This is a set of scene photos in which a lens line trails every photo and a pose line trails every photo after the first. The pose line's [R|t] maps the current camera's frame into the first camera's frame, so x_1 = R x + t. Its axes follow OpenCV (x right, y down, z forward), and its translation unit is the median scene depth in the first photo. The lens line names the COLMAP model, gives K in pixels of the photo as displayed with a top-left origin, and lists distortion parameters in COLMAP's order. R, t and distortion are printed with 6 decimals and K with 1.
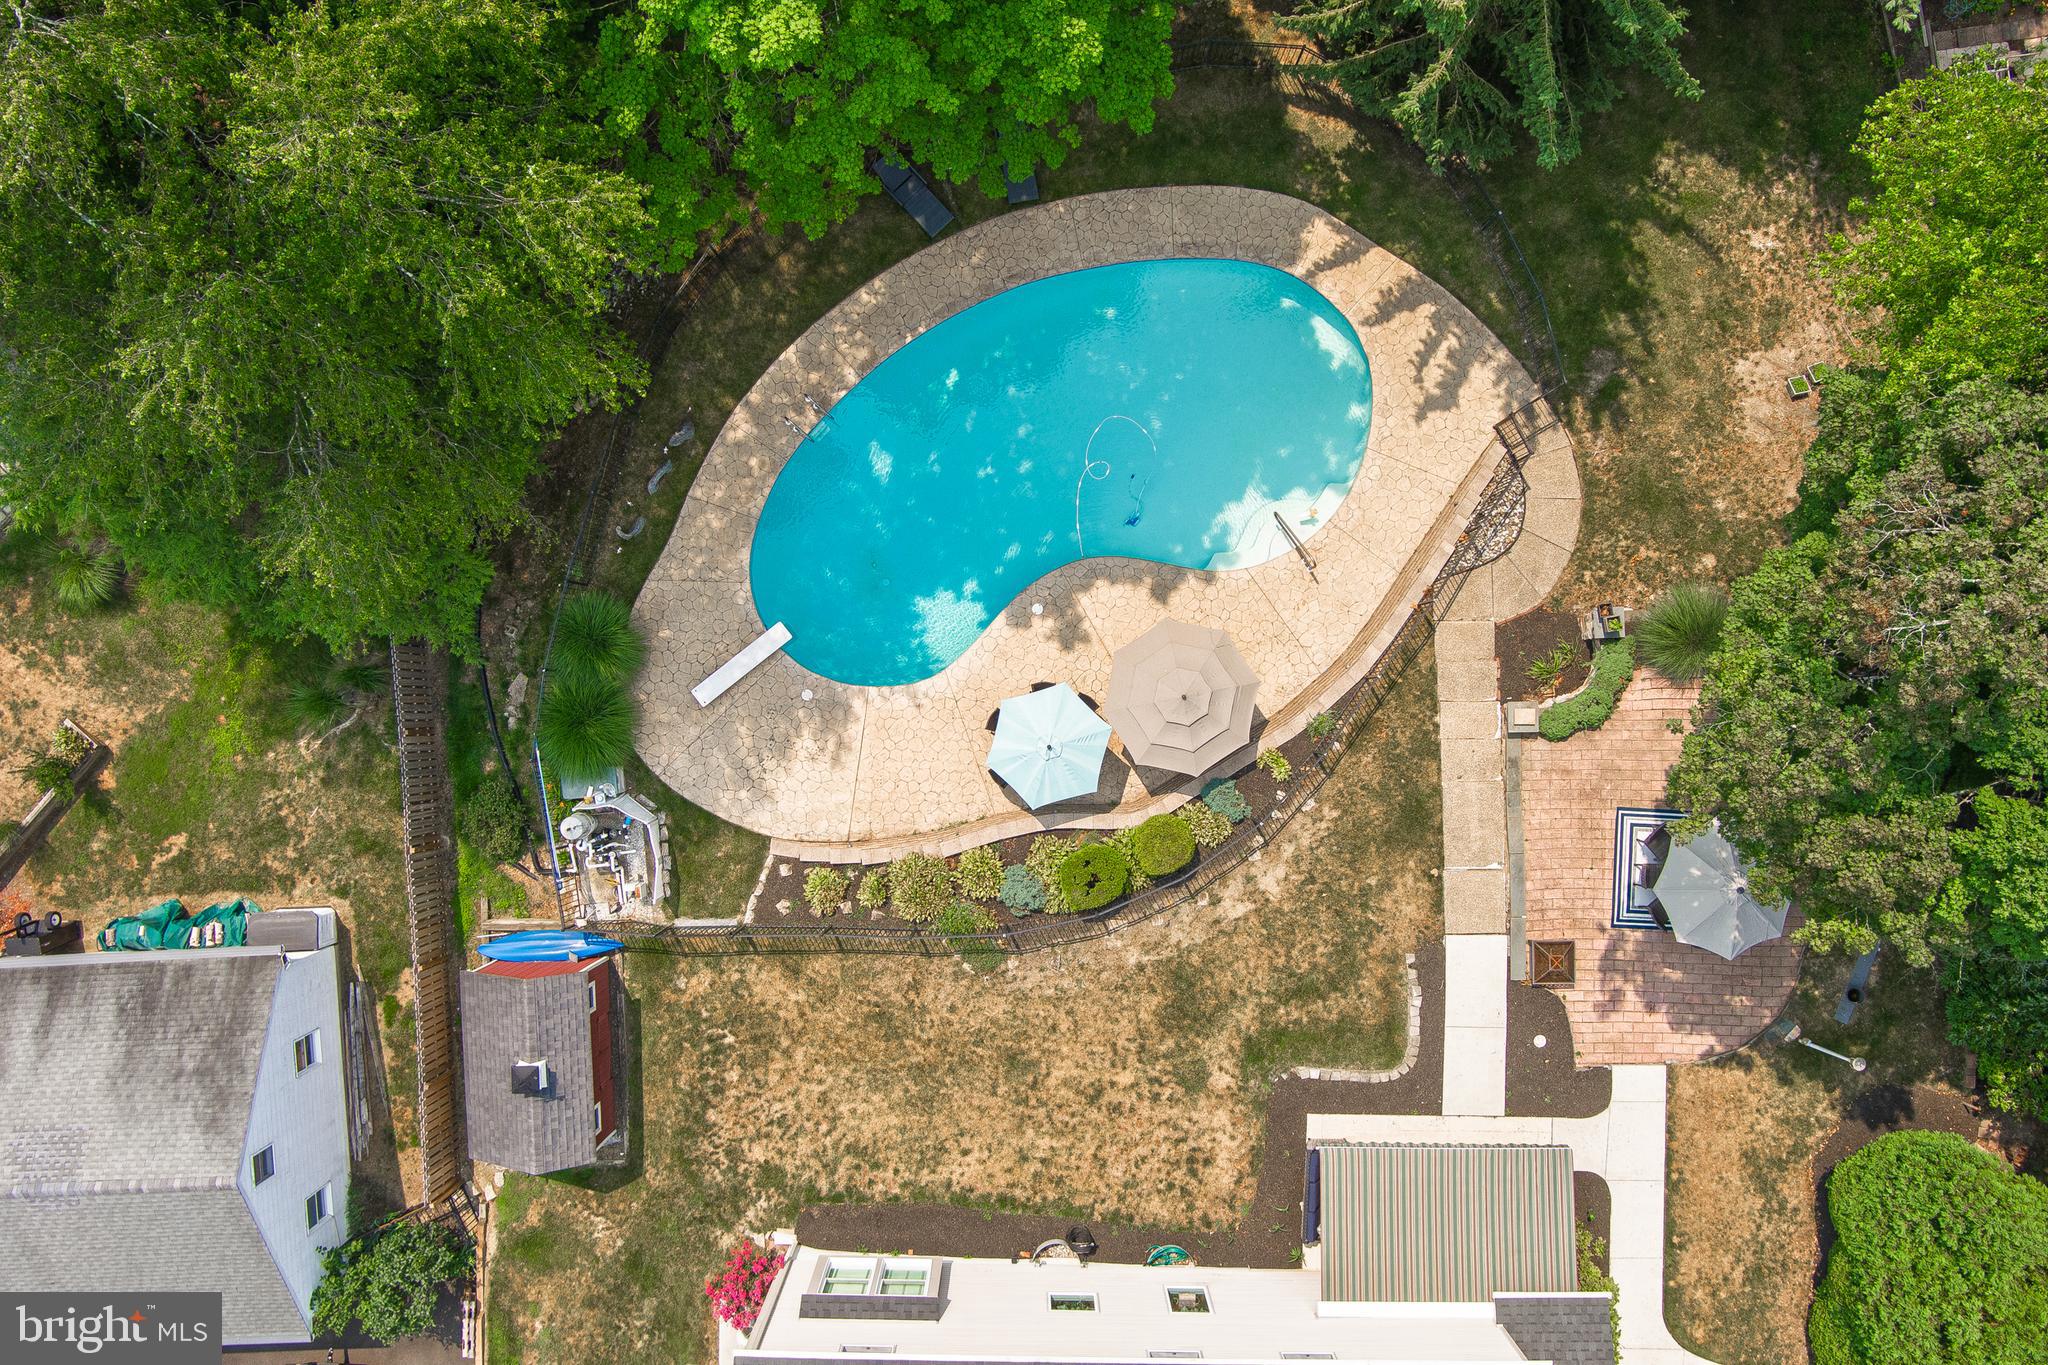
lens RADIAL K [[1642.6, 0, 1015.6], [0, 1642.6, 683.8], [0, 0, 1]] dist [-0.076250, 0.026426]
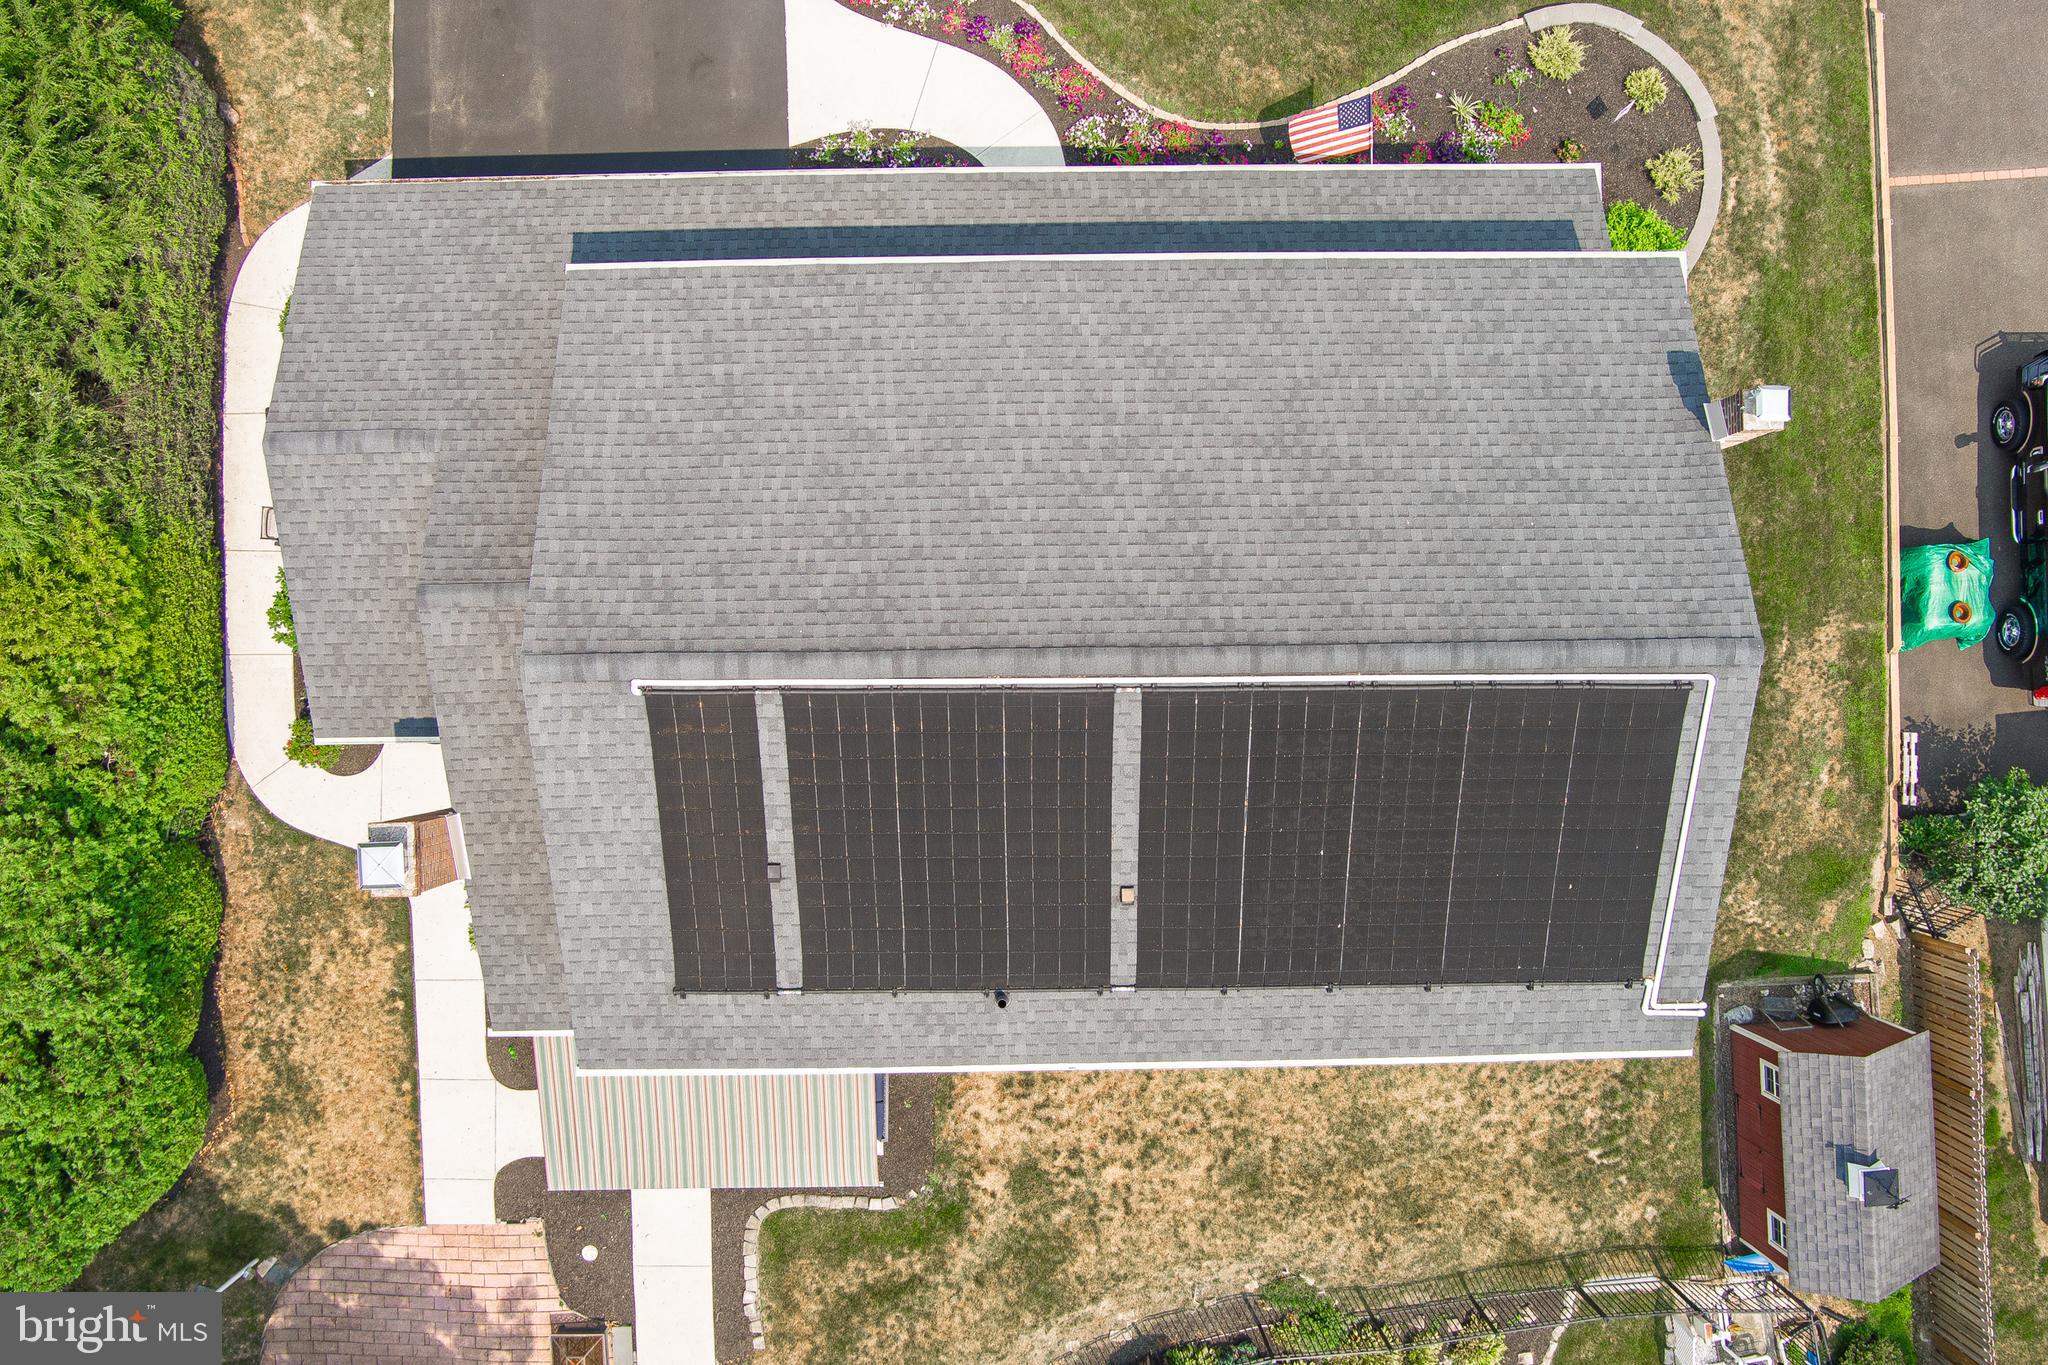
lens RADIAL K [[1642.6, 0, 1034.6], [0, 1642.6, 679.5], [0, 0, 1]] dist [-0.076250, 0.026426]
pose [[-0.999513, 0.031111, -0.002491, 0.096826], [-0.031100, -0.999505, -0.004647, 0.472578], [-0.002634, -0.004567, 0.999986, 0.209065]]
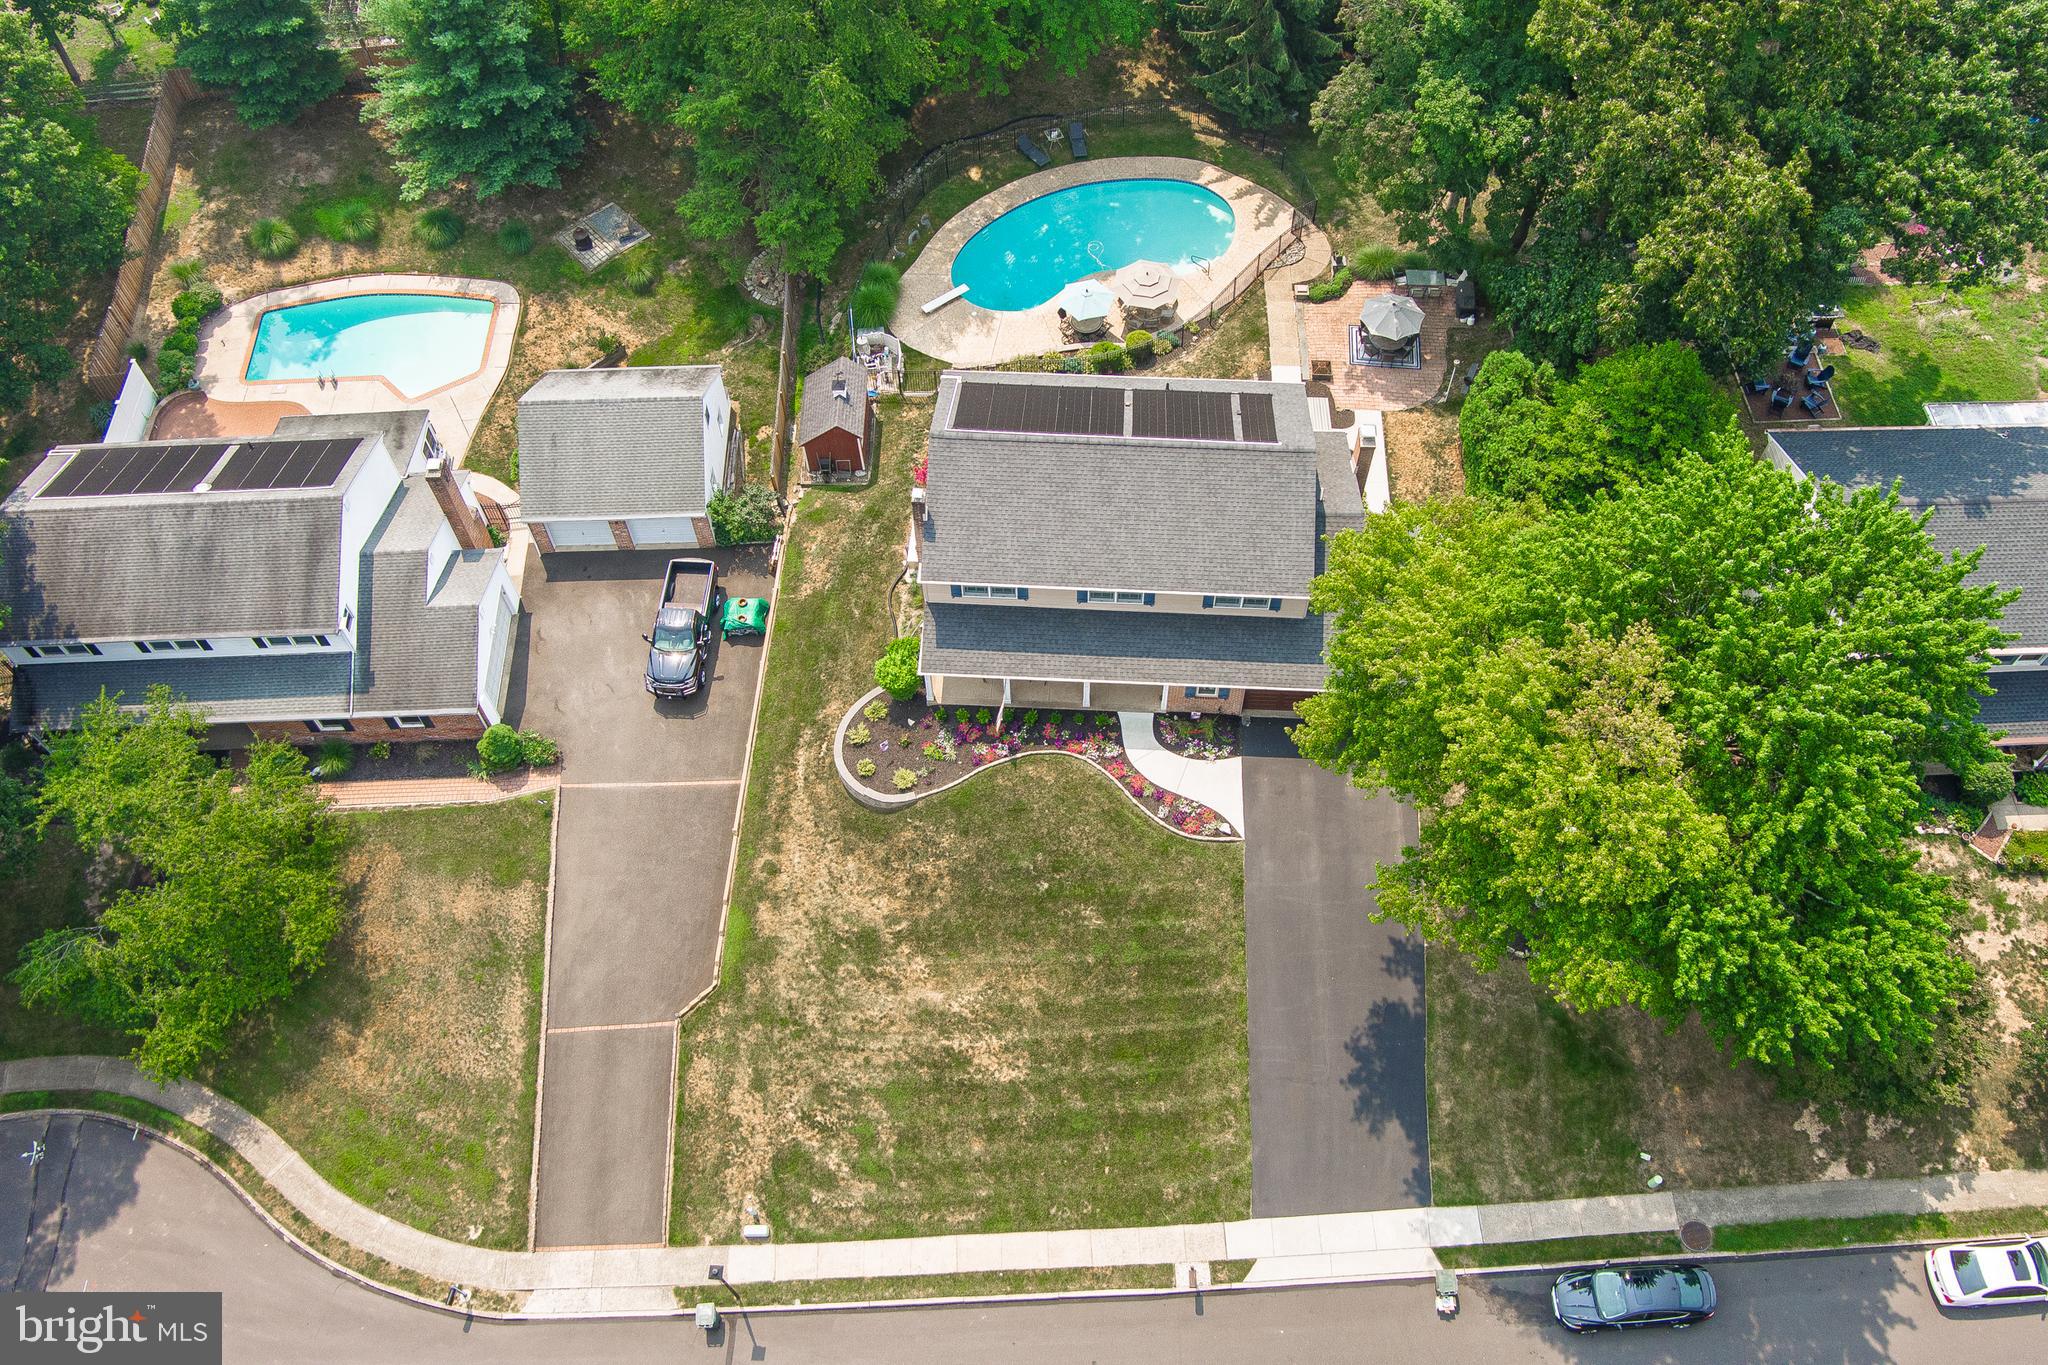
lens RADIAL K [[1642.6, 0, 1007.9], [0, 1642.6, 684.1], [0, 0, 1]] dist [-0.076250, 0.026426]
pose [[0.998726, 0.032796, -0.038360, 0.015283], [-0.048121, 0.847921, -0.527935, 1.588585], [0.015212, 0.529108, 0.848418, -0.574018]]
